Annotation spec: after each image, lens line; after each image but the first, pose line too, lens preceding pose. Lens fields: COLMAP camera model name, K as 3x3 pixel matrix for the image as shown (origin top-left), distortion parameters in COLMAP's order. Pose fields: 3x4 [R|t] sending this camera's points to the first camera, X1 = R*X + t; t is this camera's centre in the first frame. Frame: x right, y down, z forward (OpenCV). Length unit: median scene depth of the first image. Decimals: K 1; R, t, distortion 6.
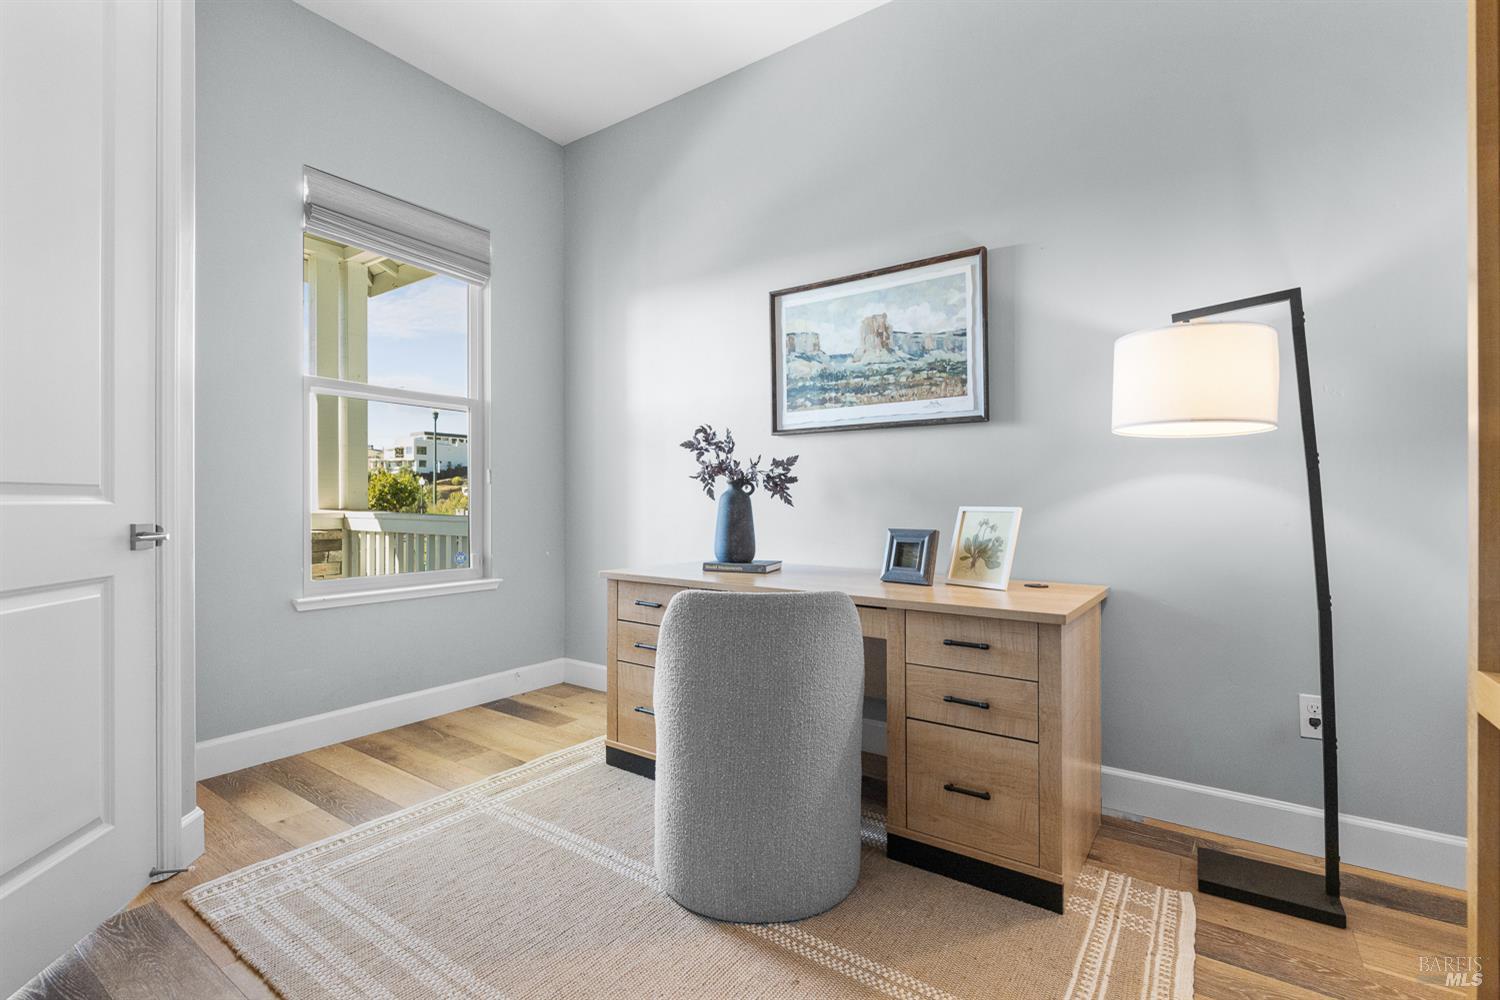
lens RADIAL K [[676.9, 0, 760.0], [0, 676.9, 501.8], [0, 0, 1]] dist [-0.001842, 0.000025]
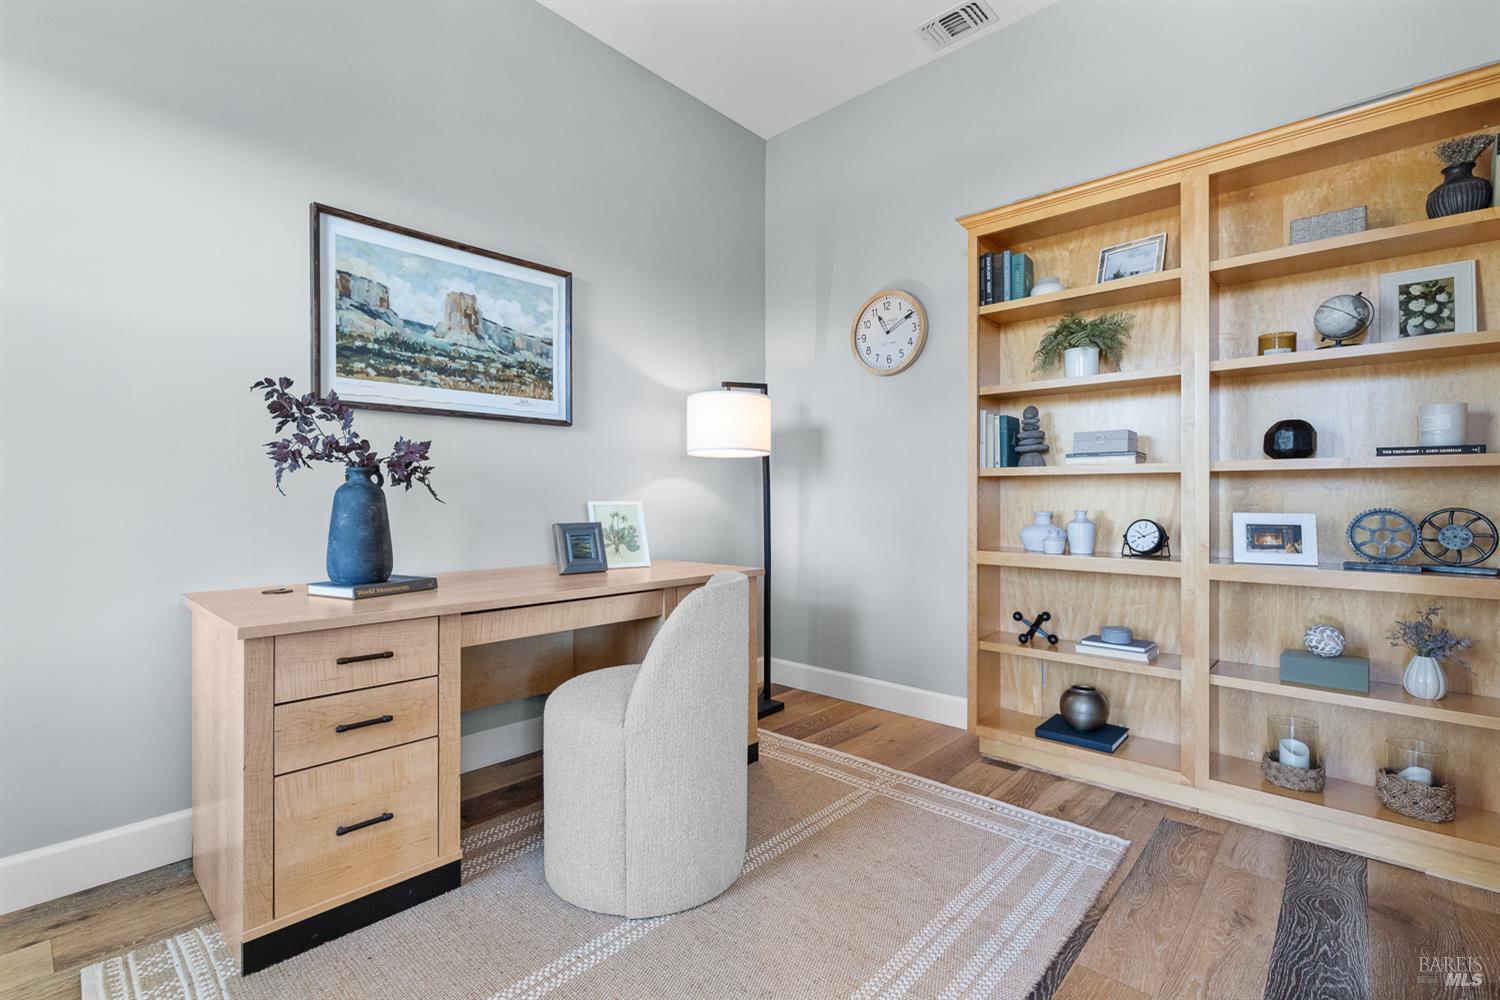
lens RADIAL K [[676.9, 0, 761.9], [0, 676.9, 493.4], [0, 0, 1]] dist [-0.001842, 0.000025]
pose [[0.122557, 0.004584, 0.992451, -0.688562], [0.004763, 0.999975, -0.005207, 0.000719], [-0.992450, 0.005365, 0.122532, 0.493827]]
